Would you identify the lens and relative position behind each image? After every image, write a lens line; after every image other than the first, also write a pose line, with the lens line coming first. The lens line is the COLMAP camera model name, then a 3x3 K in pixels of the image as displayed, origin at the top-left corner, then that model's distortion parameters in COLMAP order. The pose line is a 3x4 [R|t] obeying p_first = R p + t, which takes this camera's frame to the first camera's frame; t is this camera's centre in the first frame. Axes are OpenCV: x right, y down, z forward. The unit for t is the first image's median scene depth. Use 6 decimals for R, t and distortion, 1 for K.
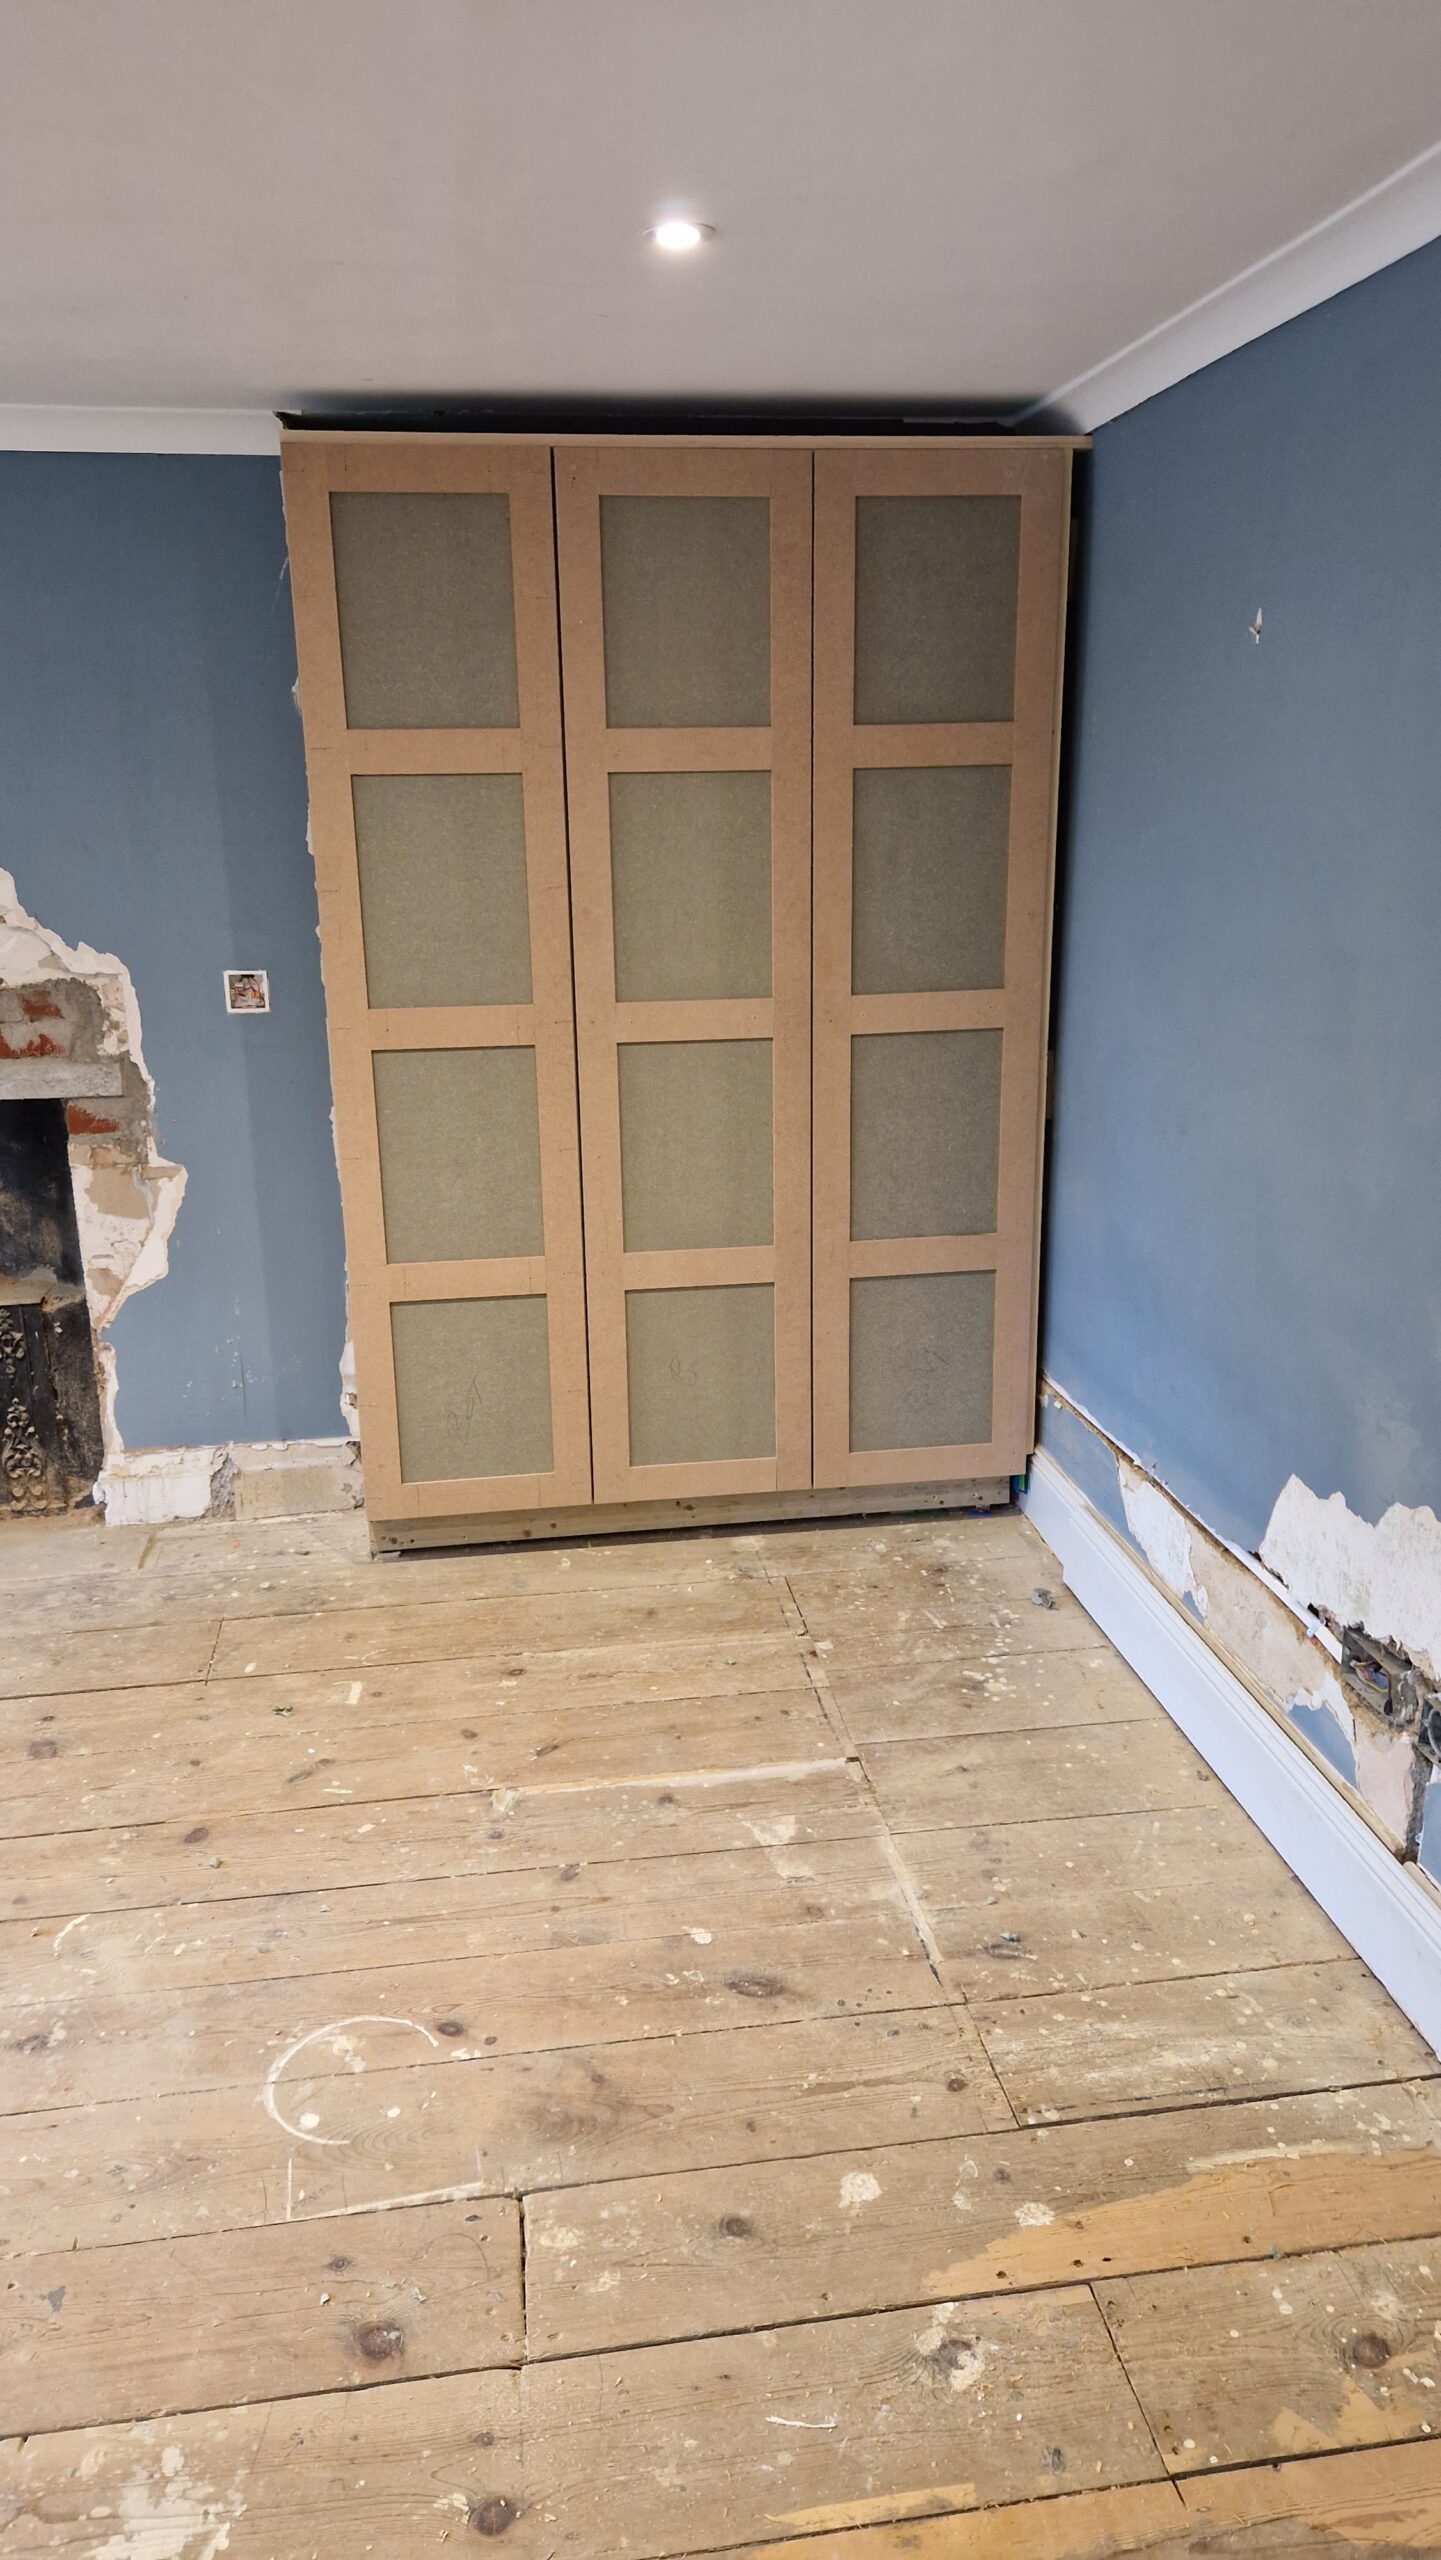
lens RADIAL K [[1734.8, 0, 720.5], [0, 1734.8, 1280.0], [0, 0, 1]] dist [0.077658, -0.079642]
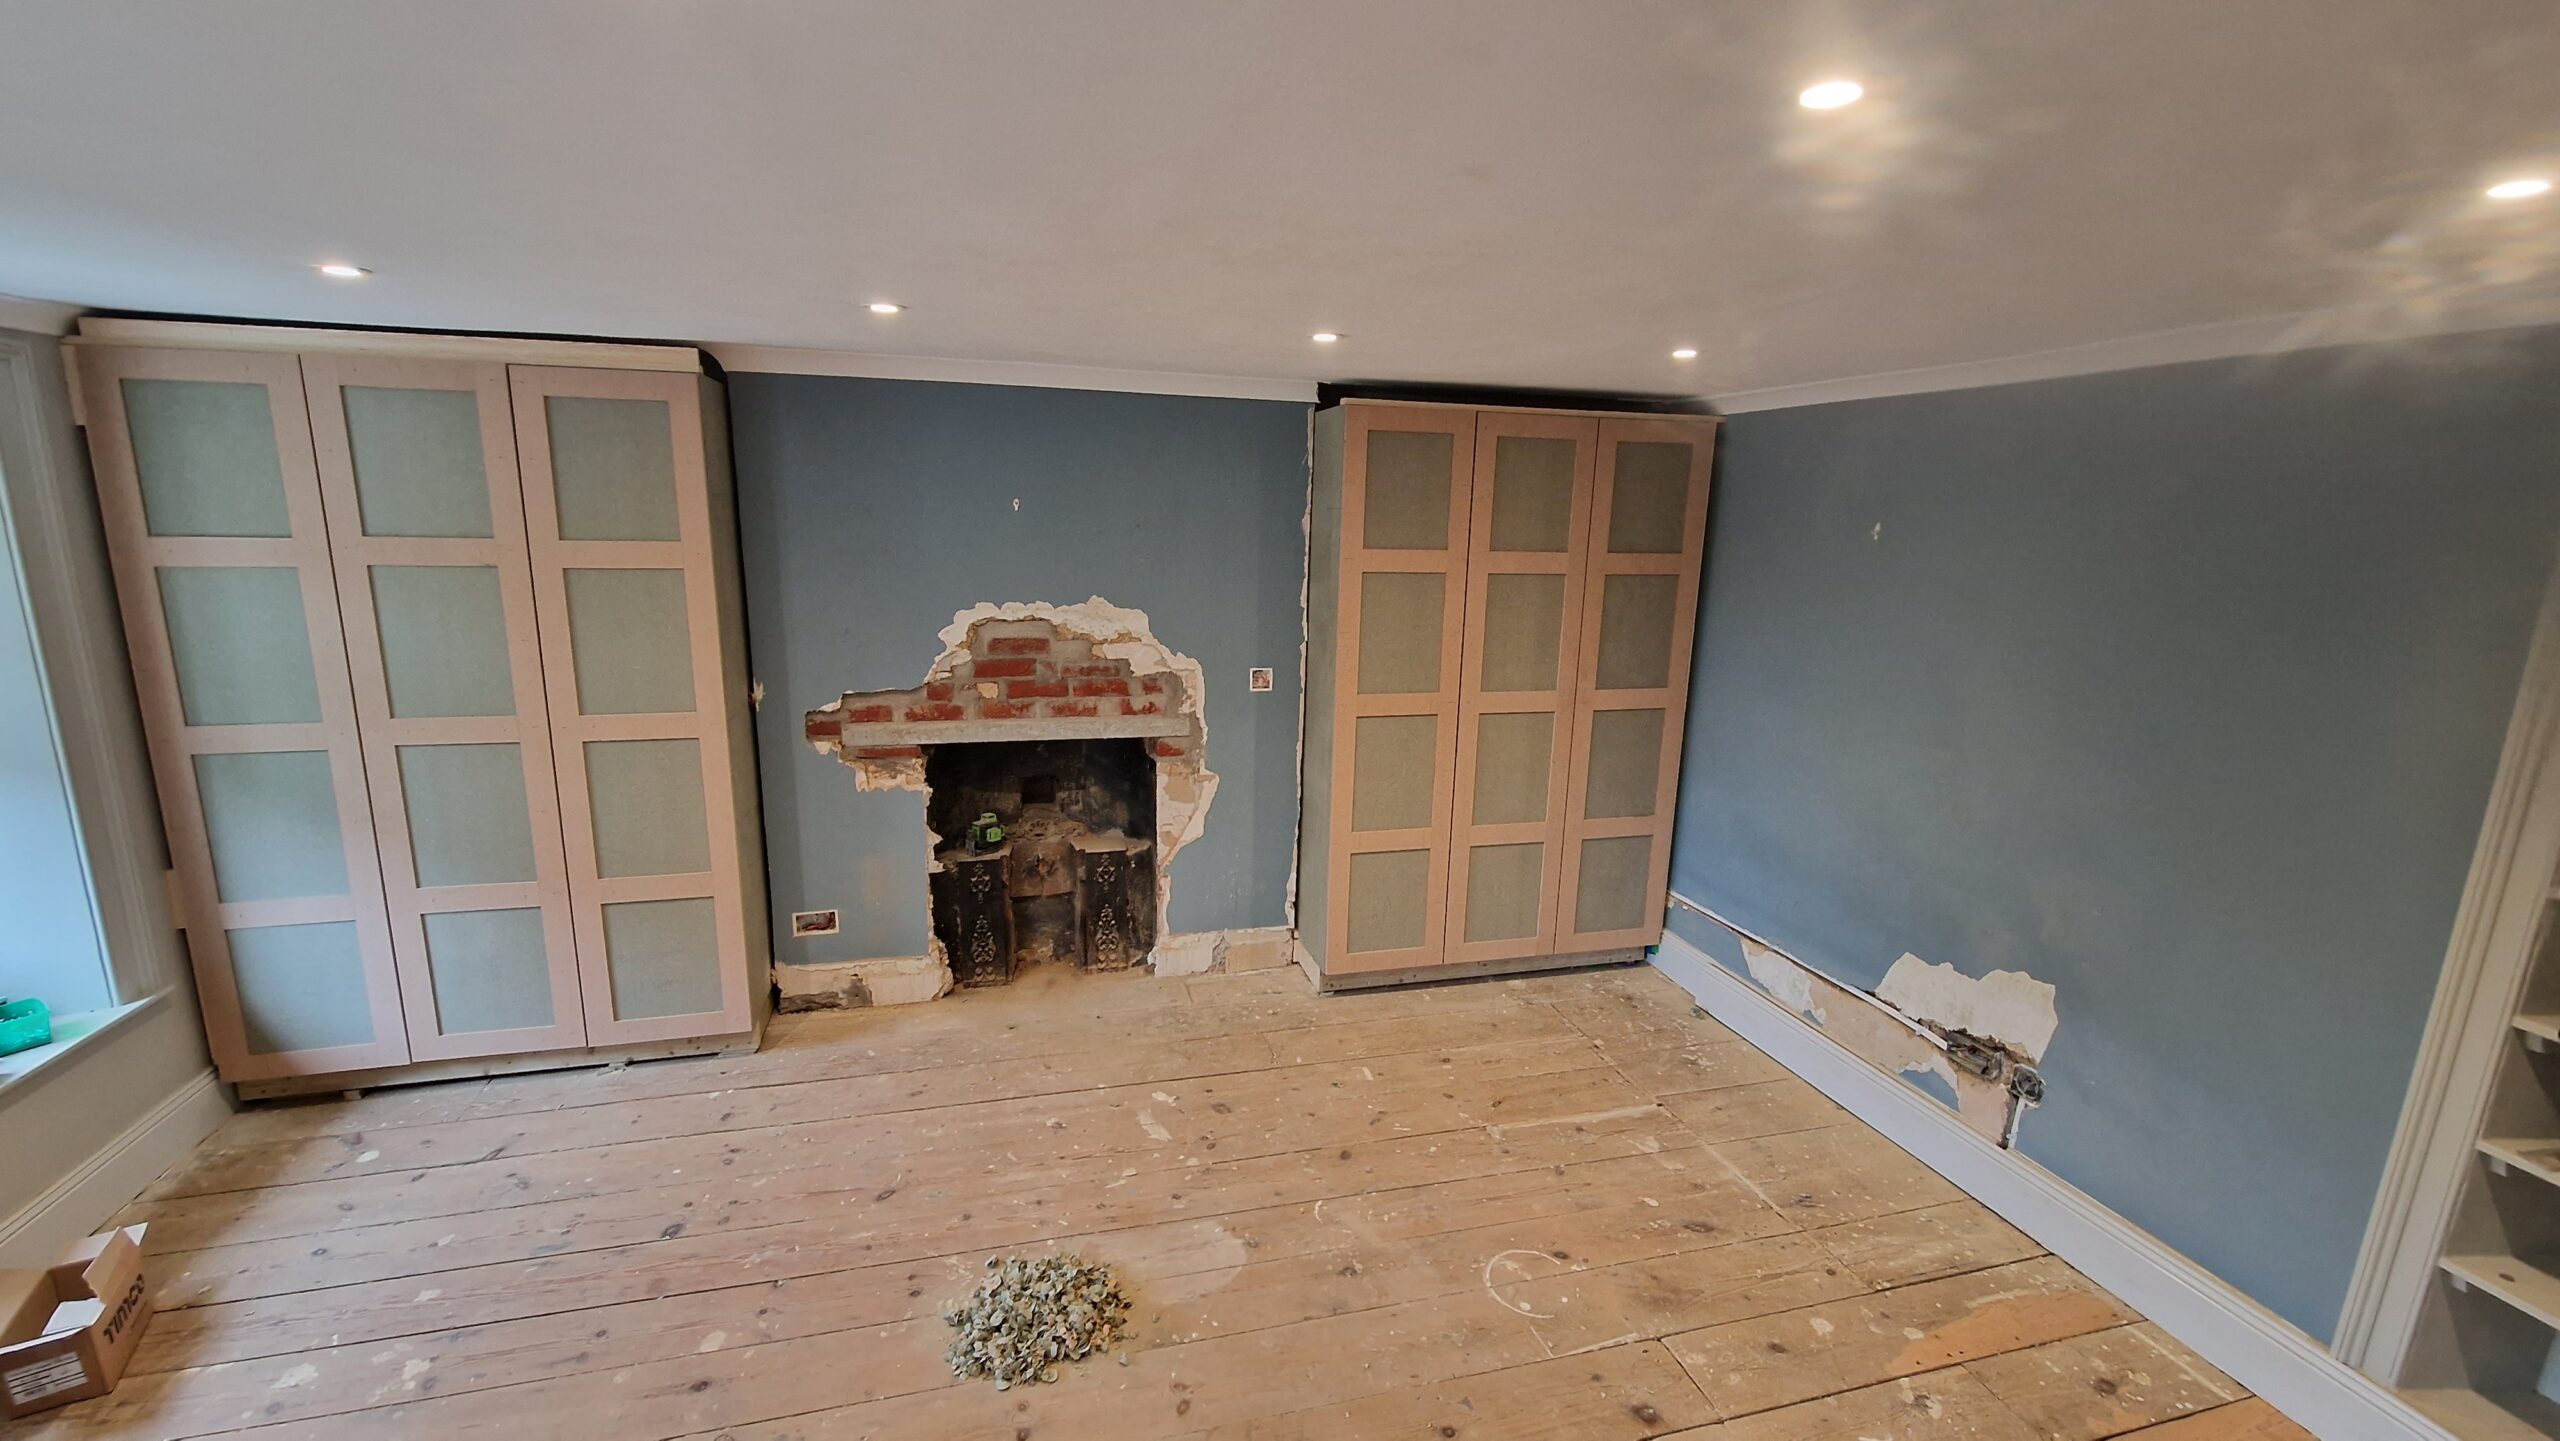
lens RADIAL K [[1050.5, 0, 1276.0], [0, 1050.5, 732.3], [0, 0, 1]] dist [0.000167, -0.004426]
pose [[0.992839, 0.015800, 0.118409, -0.394608], [-0.007960, 0.997762, -0.066394, -0.039335], [-0.119193, 0.064976, 0.990743, -0.081497]]
